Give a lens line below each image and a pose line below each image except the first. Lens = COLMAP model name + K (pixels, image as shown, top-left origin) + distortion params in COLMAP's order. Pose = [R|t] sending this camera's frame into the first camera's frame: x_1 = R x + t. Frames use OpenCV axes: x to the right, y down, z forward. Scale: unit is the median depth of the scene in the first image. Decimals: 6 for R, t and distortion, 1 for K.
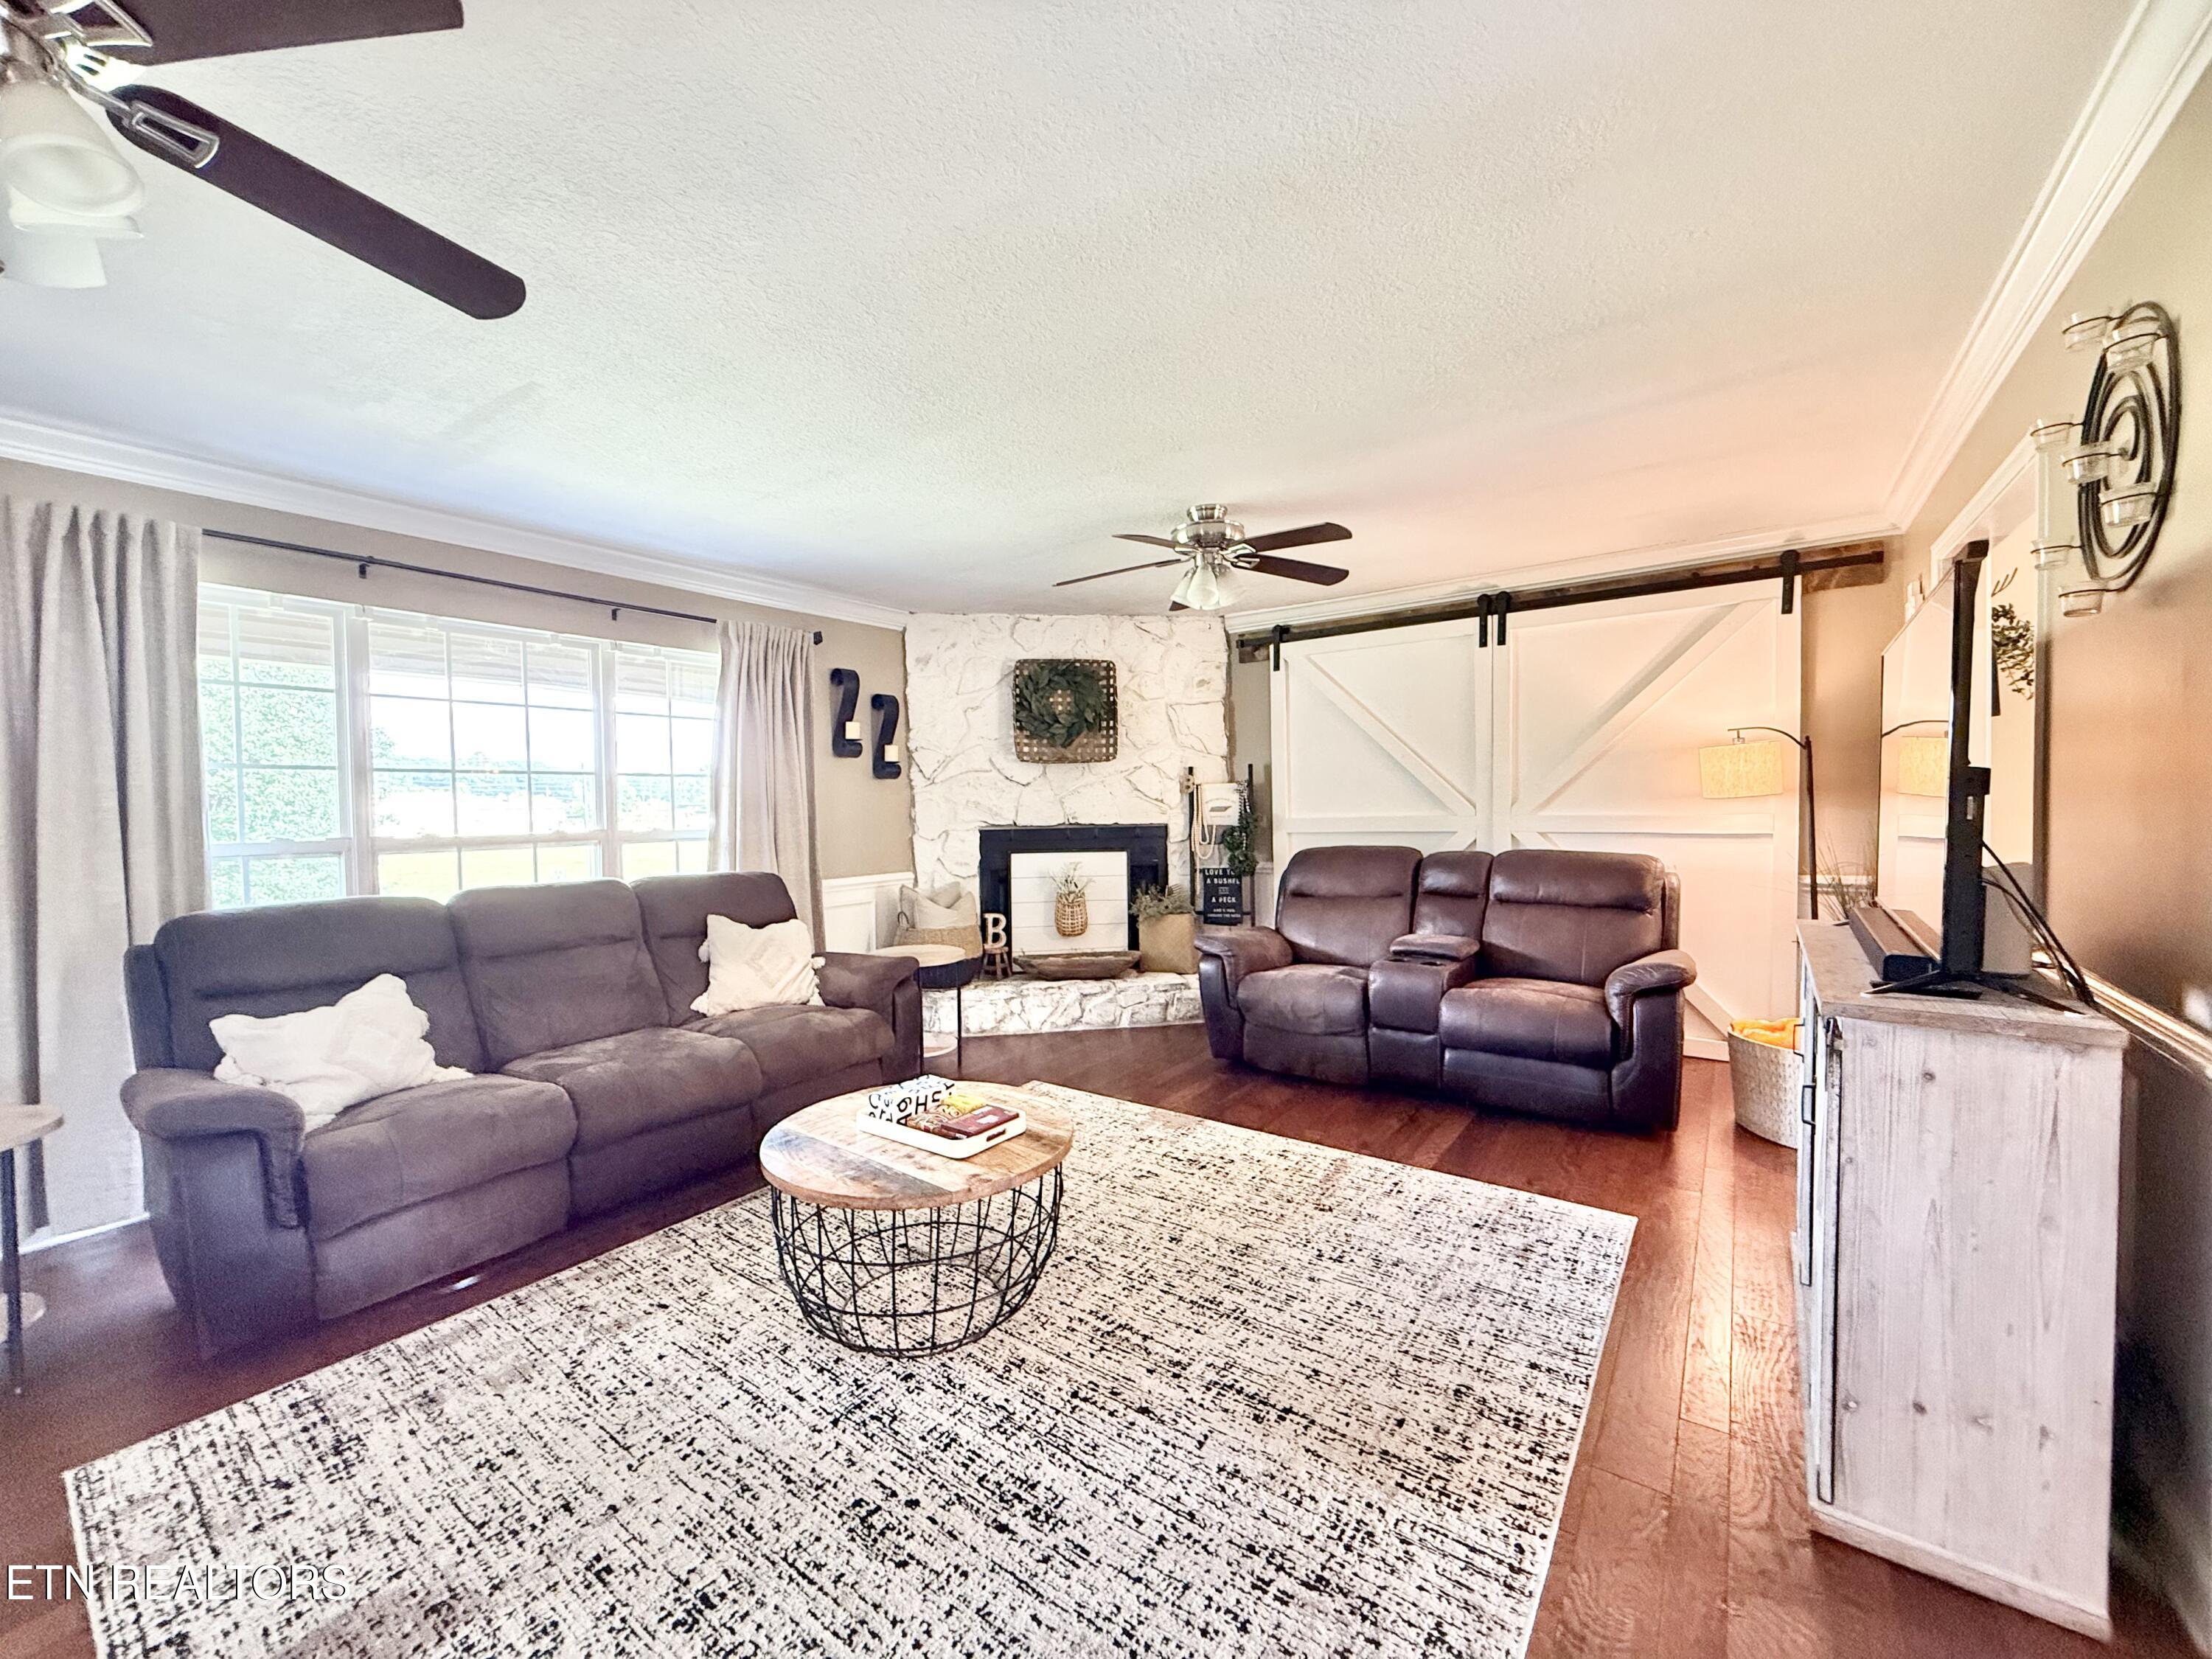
lens RADIAL K [[880.6, 0, 1098.0], [0, 880.6, 827.0], [0, 0, 1]] dist [0.000305, 0.000355]
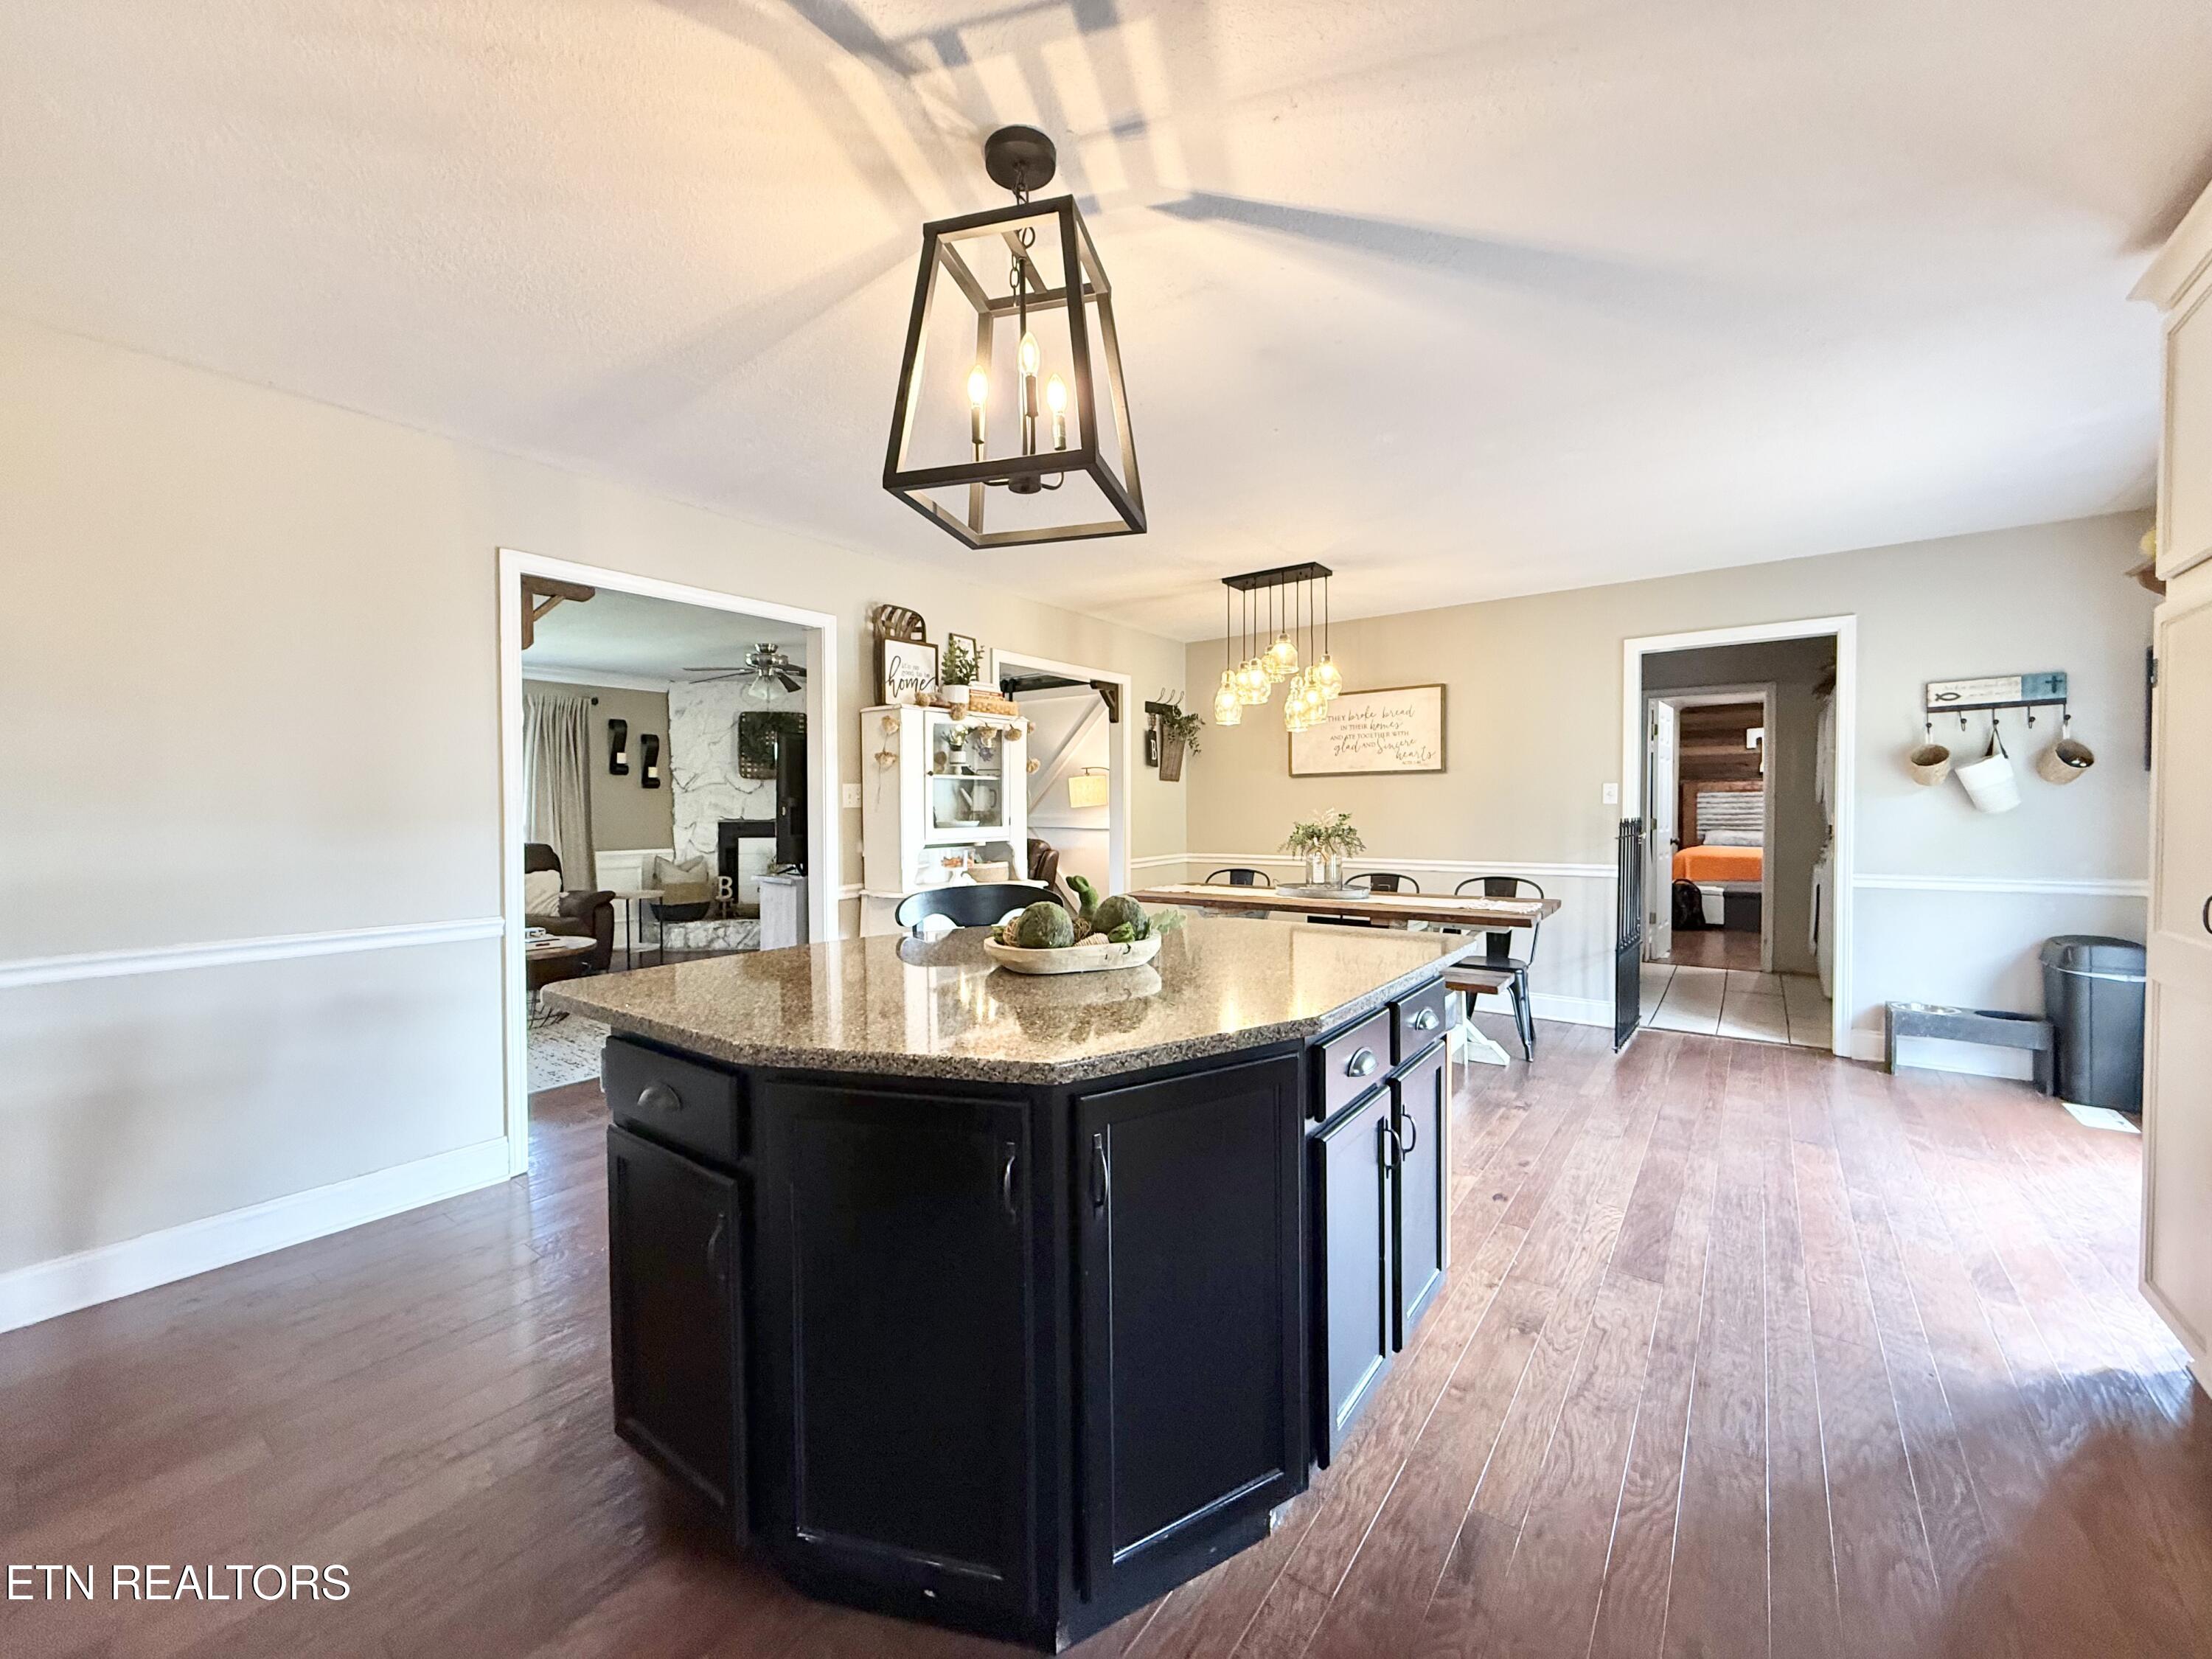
lens RADIAL K [[880.6, 0, 1098.0], [0, 880.6, 827.0], [0, 0, 1]] dist [0.000305, 0.000355]
pose [[0.999903, 0.011711, -0.007568, 0.701093], [-0.011710, 0.999931, 0.000179, 0.004859], [0.007569, -0.000090, 0.999971, -0.689407]]
